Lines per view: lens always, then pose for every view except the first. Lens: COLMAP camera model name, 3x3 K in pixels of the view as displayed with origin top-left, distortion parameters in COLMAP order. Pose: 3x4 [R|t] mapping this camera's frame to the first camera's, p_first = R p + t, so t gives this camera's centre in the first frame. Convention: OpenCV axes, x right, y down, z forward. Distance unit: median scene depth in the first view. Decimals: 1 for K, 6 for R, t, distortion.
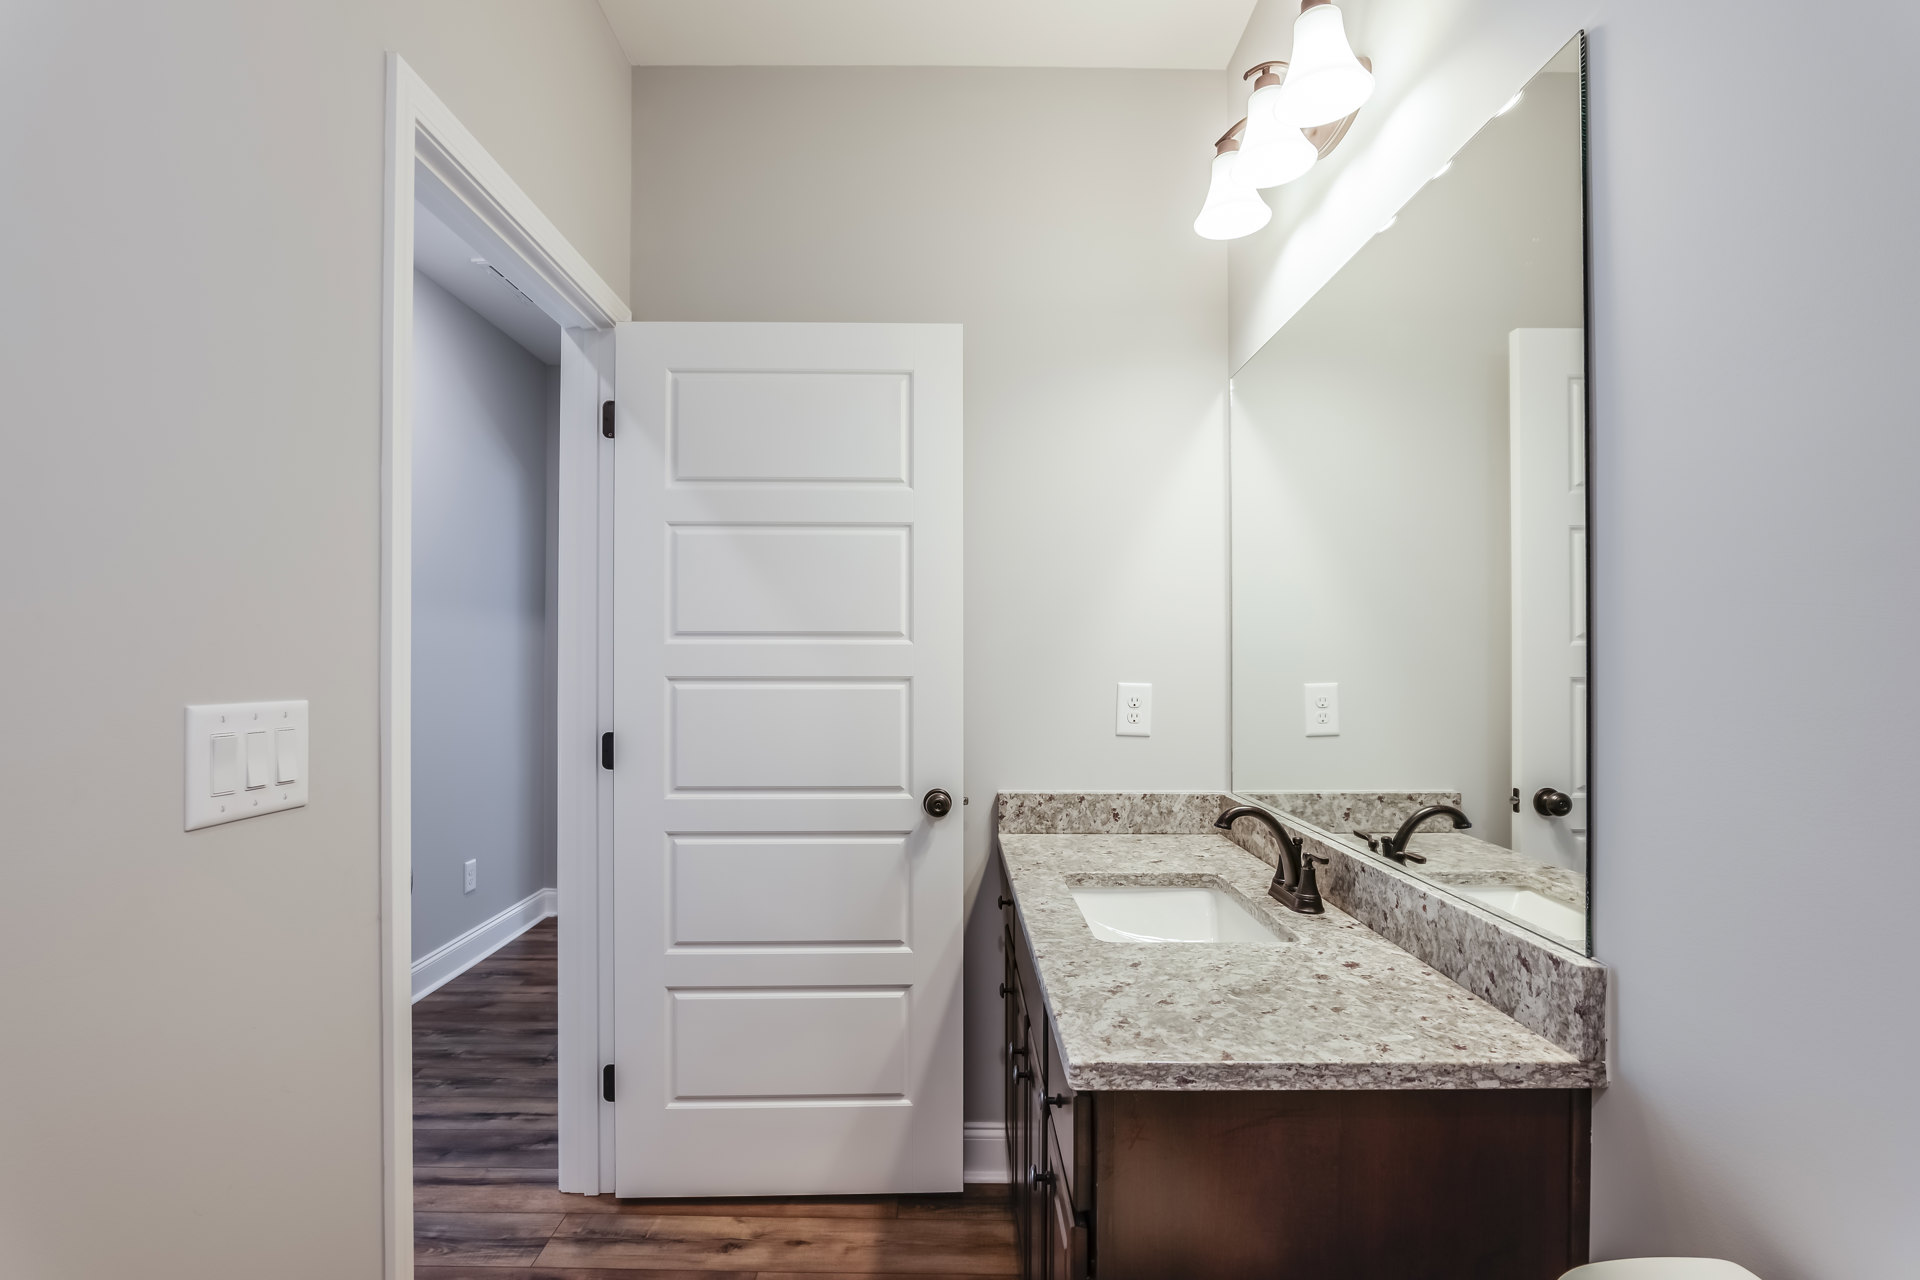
lens RADIAL K [[909.4, 0, 958.2], [0, 909.4, 650.9], [0, 0, 1]] dist [-0.012254, 0.000619]
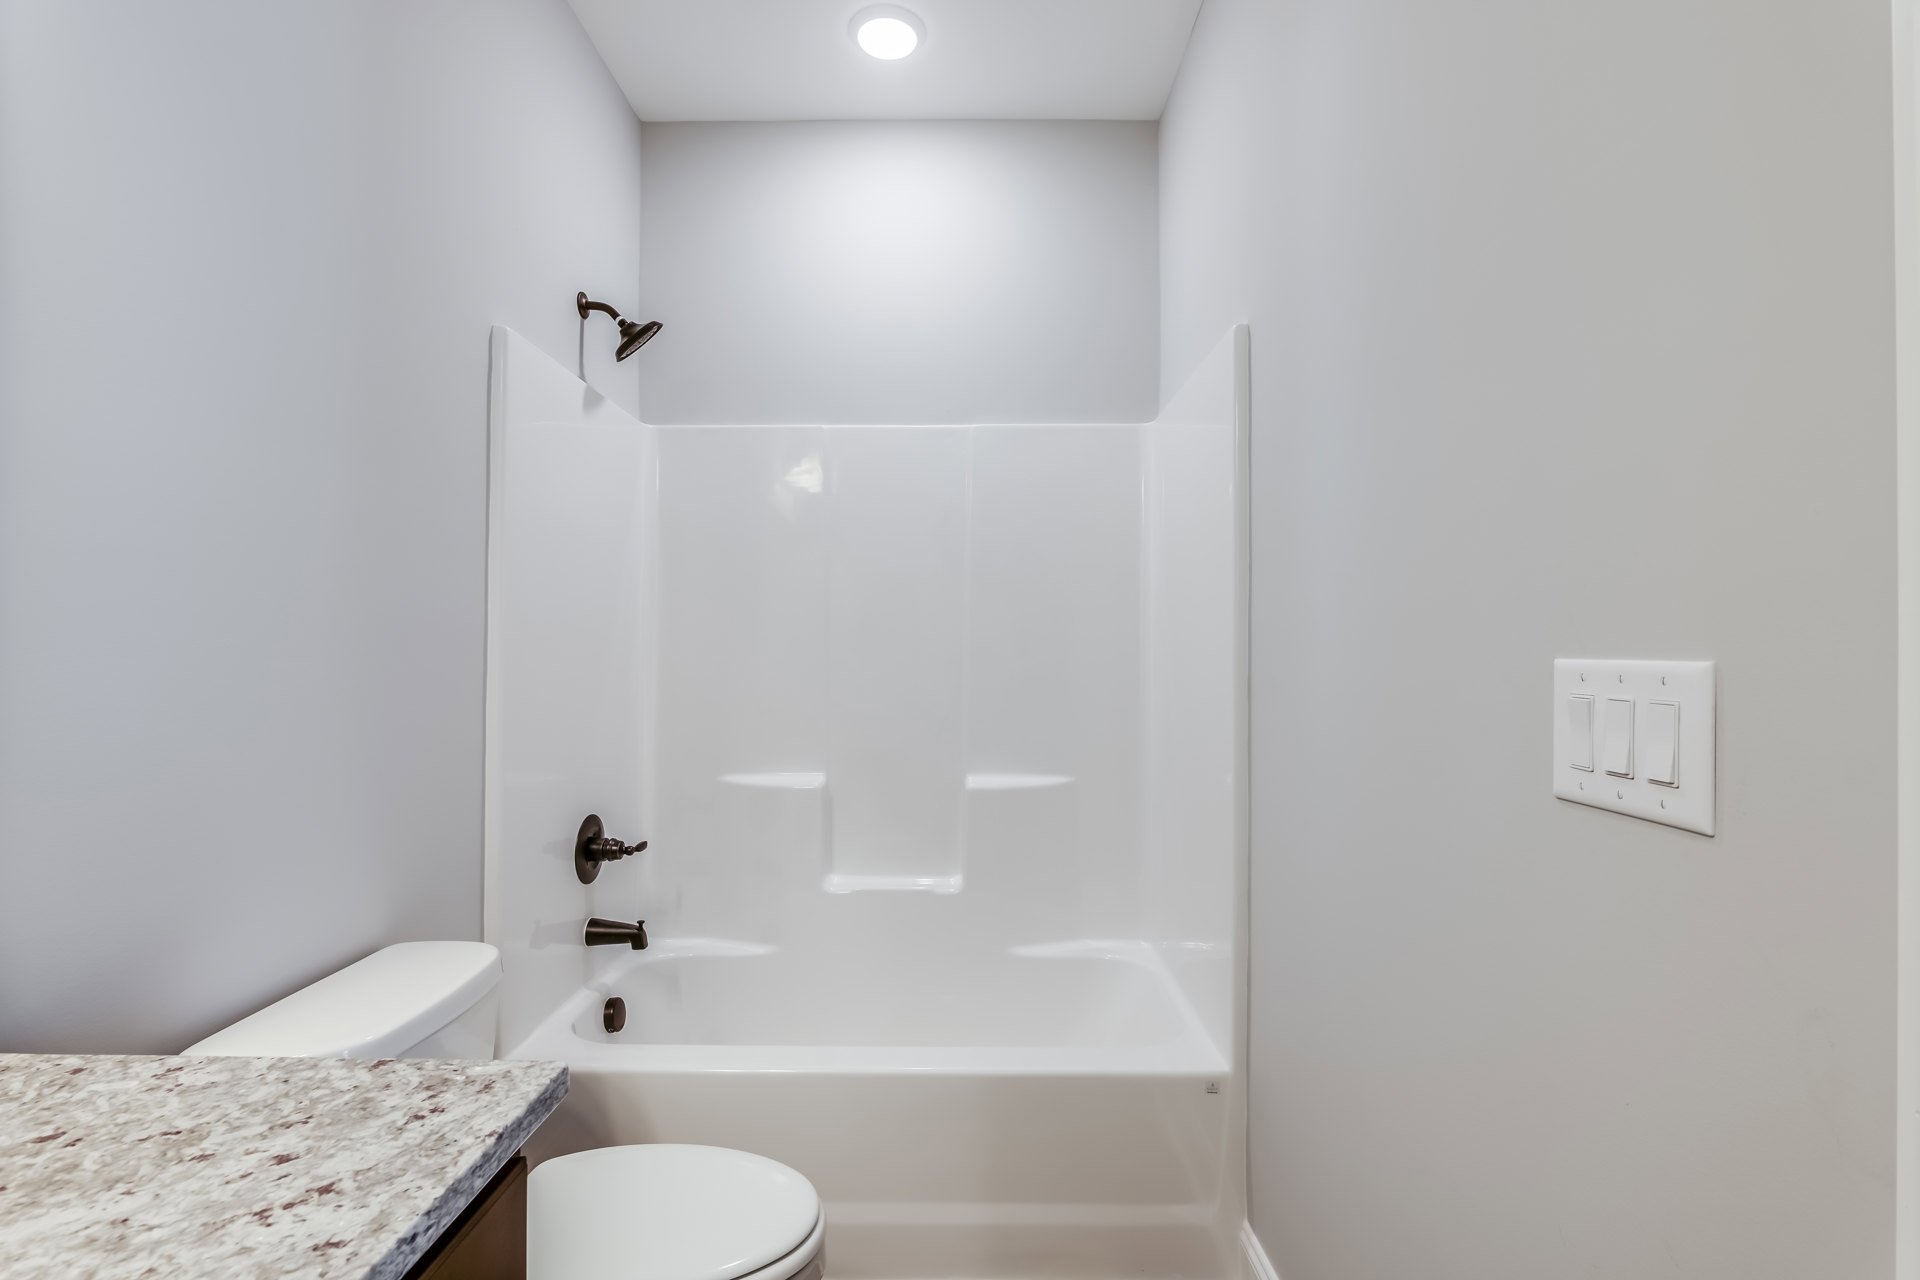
lens RADIAL K [[909.4, 0, 961.8], [0, 909.4, 647.4], [0, 0, 1]] dist [-0.012254, 0.000619]
pose [[-0.999905, -0.003684, 0.013302, -0.235447], [-0.003983, 0.999739, -0.022494, 0.062346], [-0.013216, -0.022545, -0.999658, 1.652868]]
